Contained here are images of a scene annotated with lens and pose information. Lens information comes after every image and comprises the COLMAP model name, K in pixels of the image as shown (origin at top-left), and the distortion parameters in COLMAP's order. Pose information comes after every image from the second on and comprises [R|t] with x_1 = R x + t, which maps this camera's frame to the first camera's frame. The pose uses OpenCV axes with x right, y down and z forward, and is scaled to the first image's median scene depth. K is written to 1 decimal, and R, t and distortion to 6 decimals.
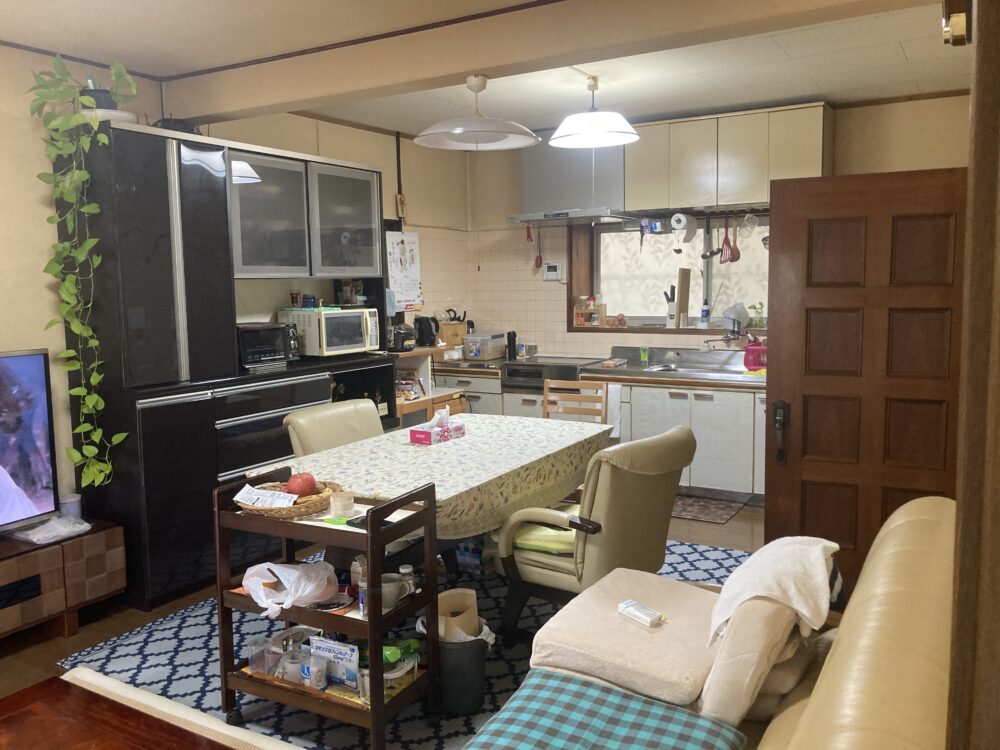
lens RADIAL K [[818.8, 0, 502.5], [0, 818.8, 369.1], [0, 0, 1]] dist [0.014177, -0.005490]
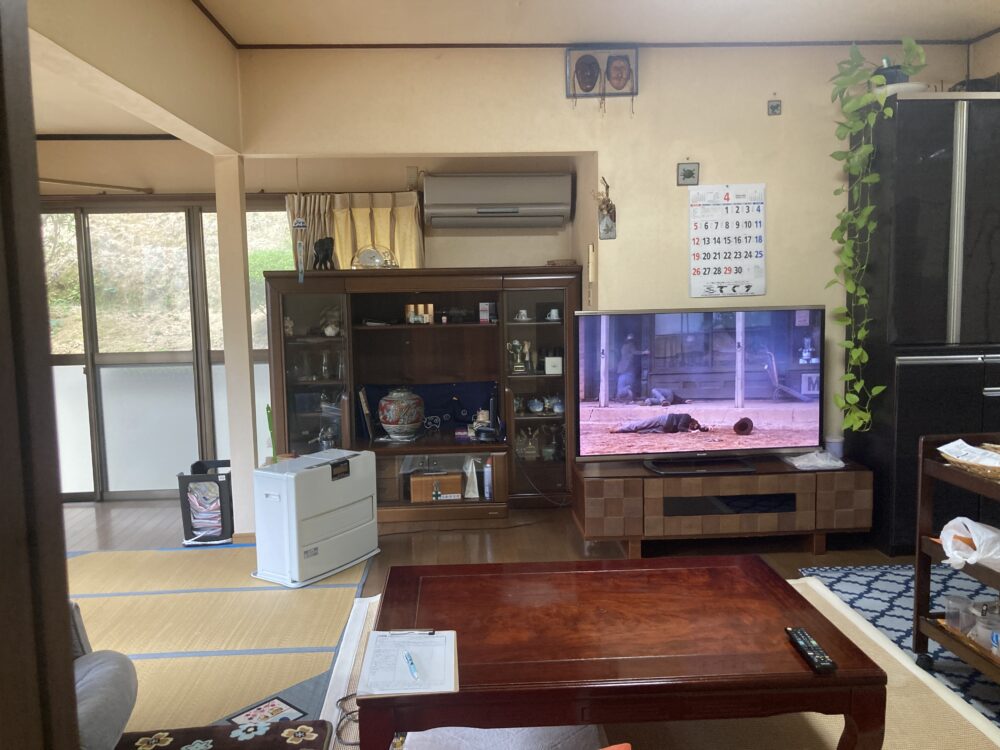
lens RADIAL K [[818.8, 0, 500.0], [0, 818.8, 374.5], [0, 0, 1]] dist [0.014177, -0.005490]
pose [[0.553659, 0.097591, -0.827005, 0.161452], [-0.075006, 0.994917, 0.067191, 0.029546], [0.829359, 0.024829, 0.558165, -0.021614]]
